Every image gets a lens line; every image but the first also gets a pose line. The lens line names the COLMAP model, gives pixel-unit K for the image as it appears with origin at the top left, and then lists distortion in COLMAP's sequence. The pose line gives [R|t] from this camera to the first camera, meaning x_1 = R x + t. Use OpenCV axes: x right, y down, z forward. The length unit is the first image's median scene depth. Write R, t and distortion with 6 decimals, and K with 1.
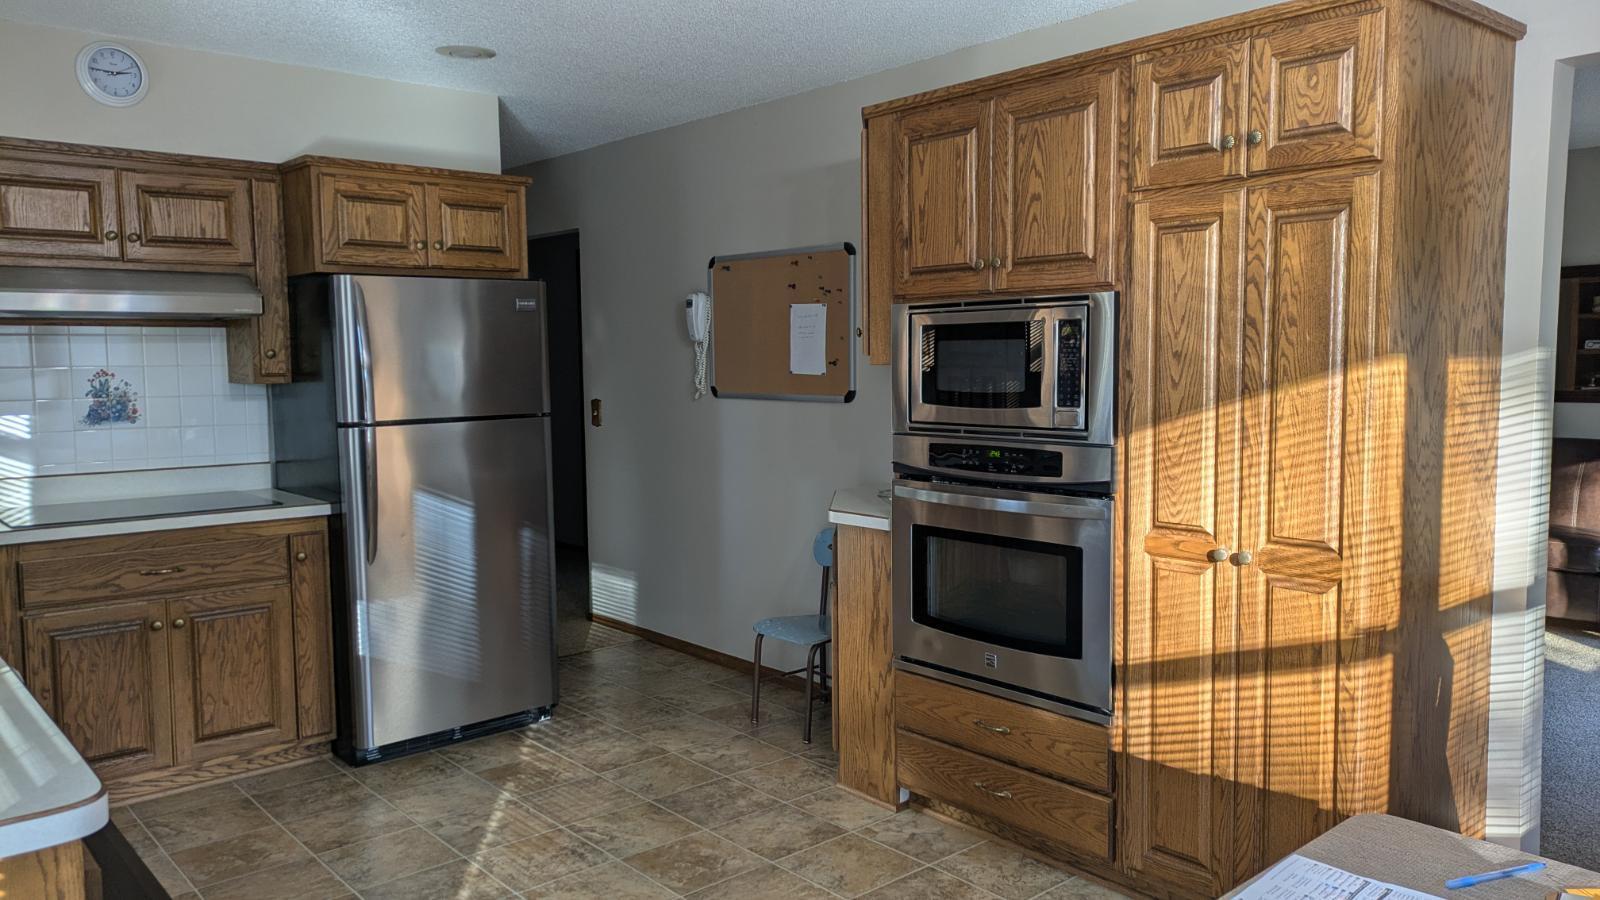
lens RADIAL K [[1152.1, 0, 806.9], [0, 1152.1, 449.3], [0, 0, 1]] dist [0.022248, -0.020060]
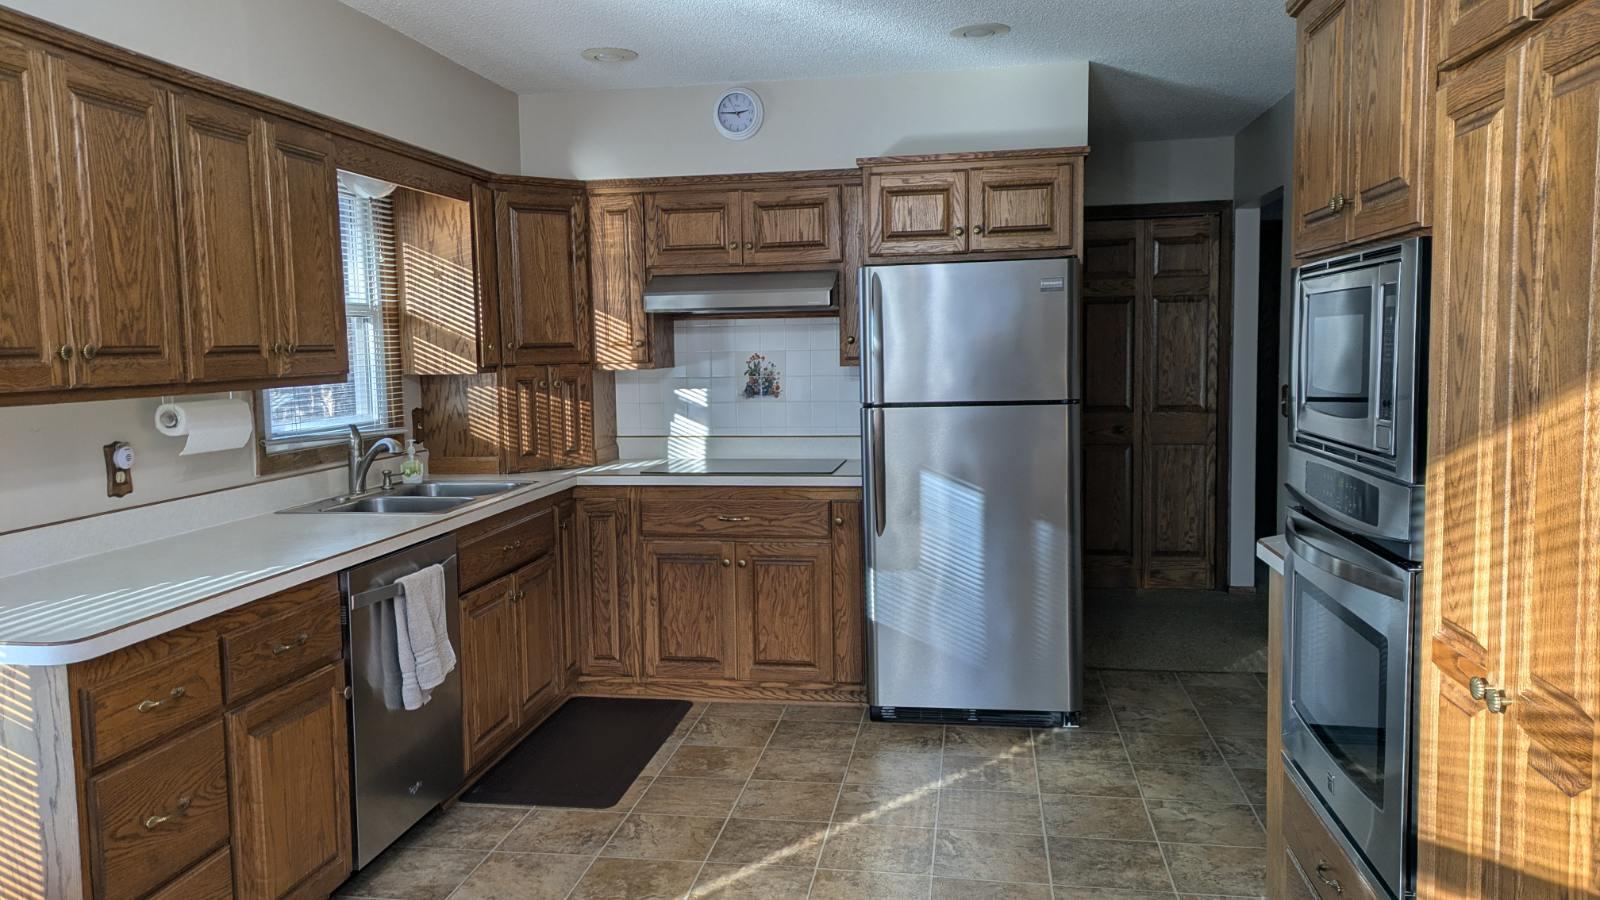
lens RADIAL K [[1152.1, 0, 799.1], [0, 1152.1, 450.4], [0, 0, 1]] dist [0.022248, -0.020060]
pose [[0.627156, 0.066900, -0.776016, 0.399876], [-0.051541, 0.997685, 0.044355, -0.023189], [0.777187, 0.012179, 0.629152, 0.269660]]
